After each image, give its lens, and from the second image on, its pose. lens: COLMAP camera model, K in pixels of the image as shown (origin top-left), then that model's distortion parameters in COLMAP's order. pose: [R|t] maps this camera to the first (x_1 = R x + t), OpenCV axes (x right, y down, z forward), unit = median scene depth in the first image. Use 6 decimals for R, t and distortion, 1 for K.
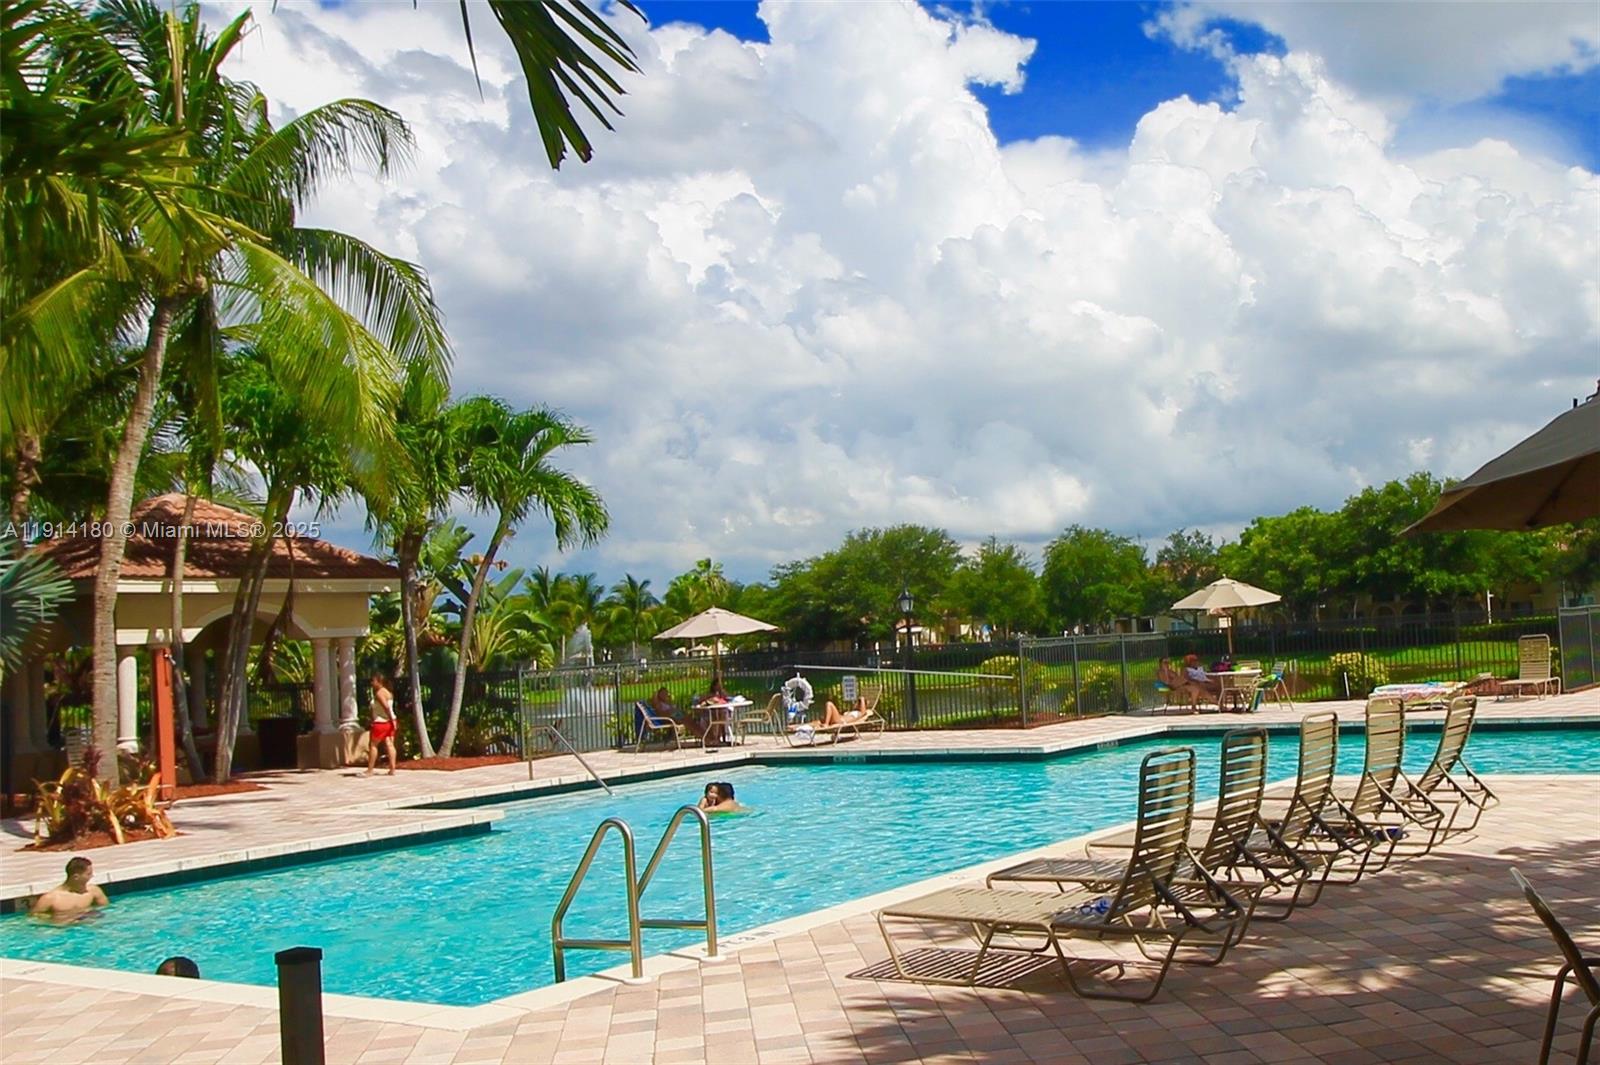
lens RADIAL K [[760.4, 0, 800.0], [0, 760.4, 532.5], [0, 0, 1]] dist [0.000239, 0.000544]
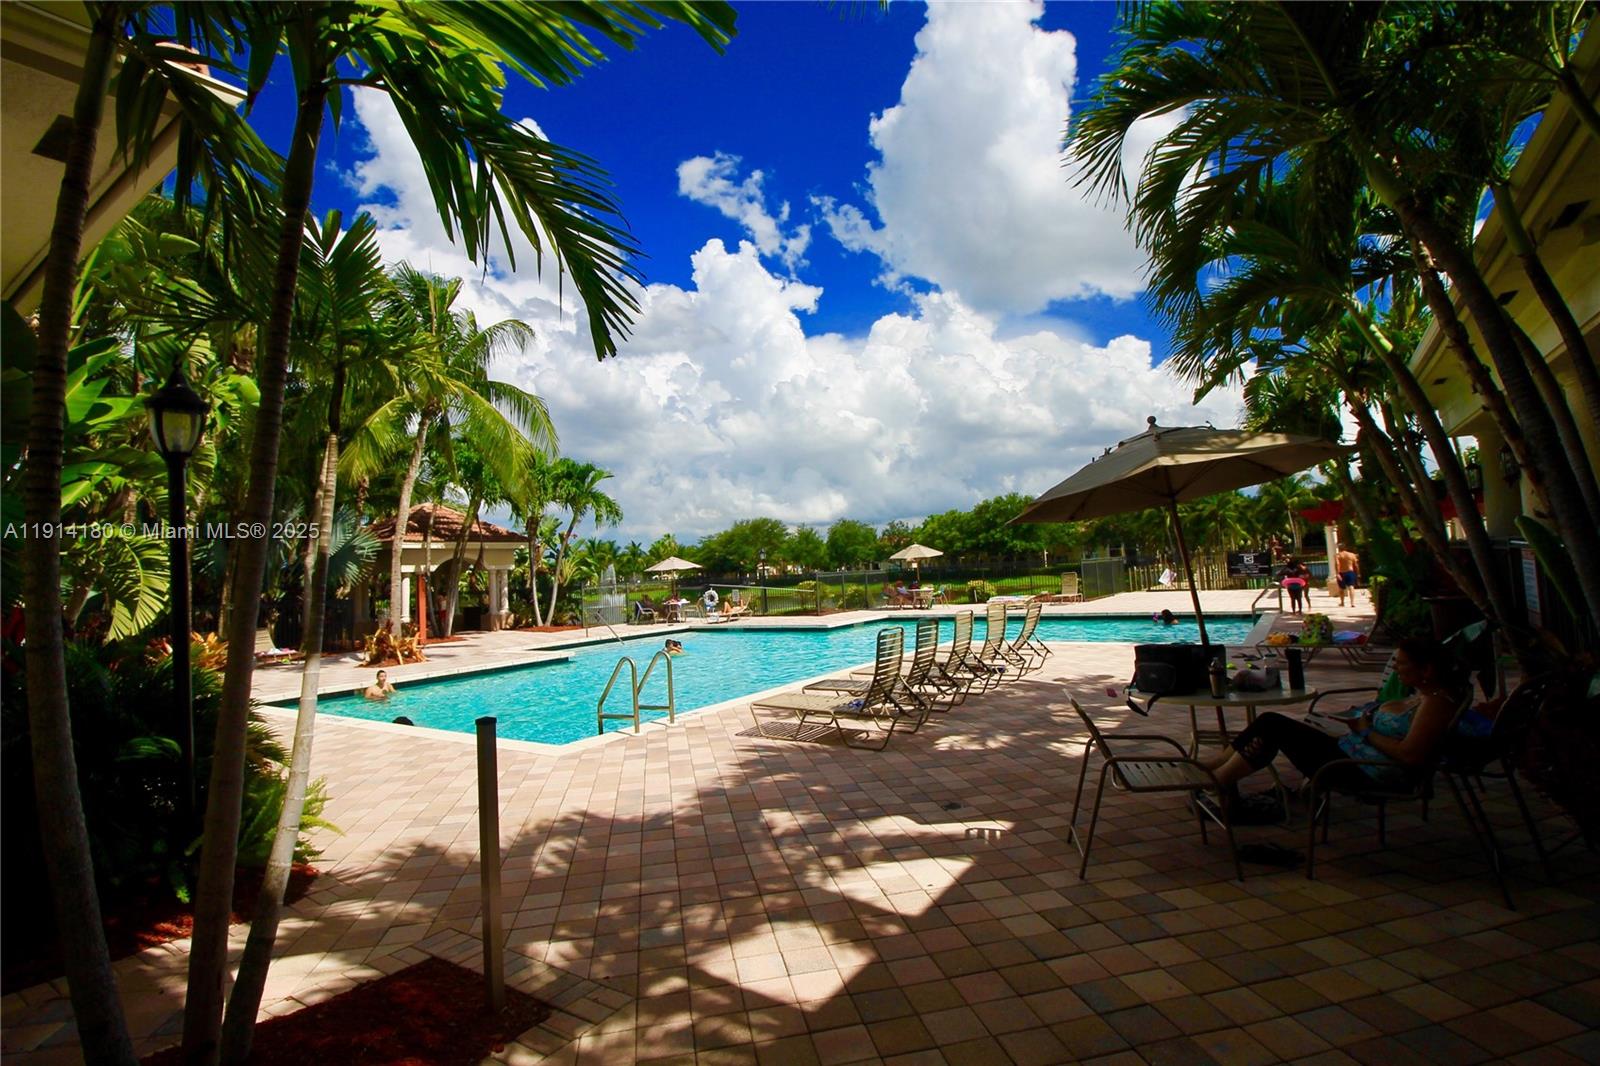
lens RADIAL K [[746.2, 0, 800.0], [0, 746.2, 533.0], [0, 0, 1]] dist [-0.035537, 0.000057]
pose [[0.982690, -0.008195, 0.185076, -0.140607], [0.011376, 0.999805, -0.016132, 0.068686], [-0.184907, 0.017959, 0.982592, -1.067482]]
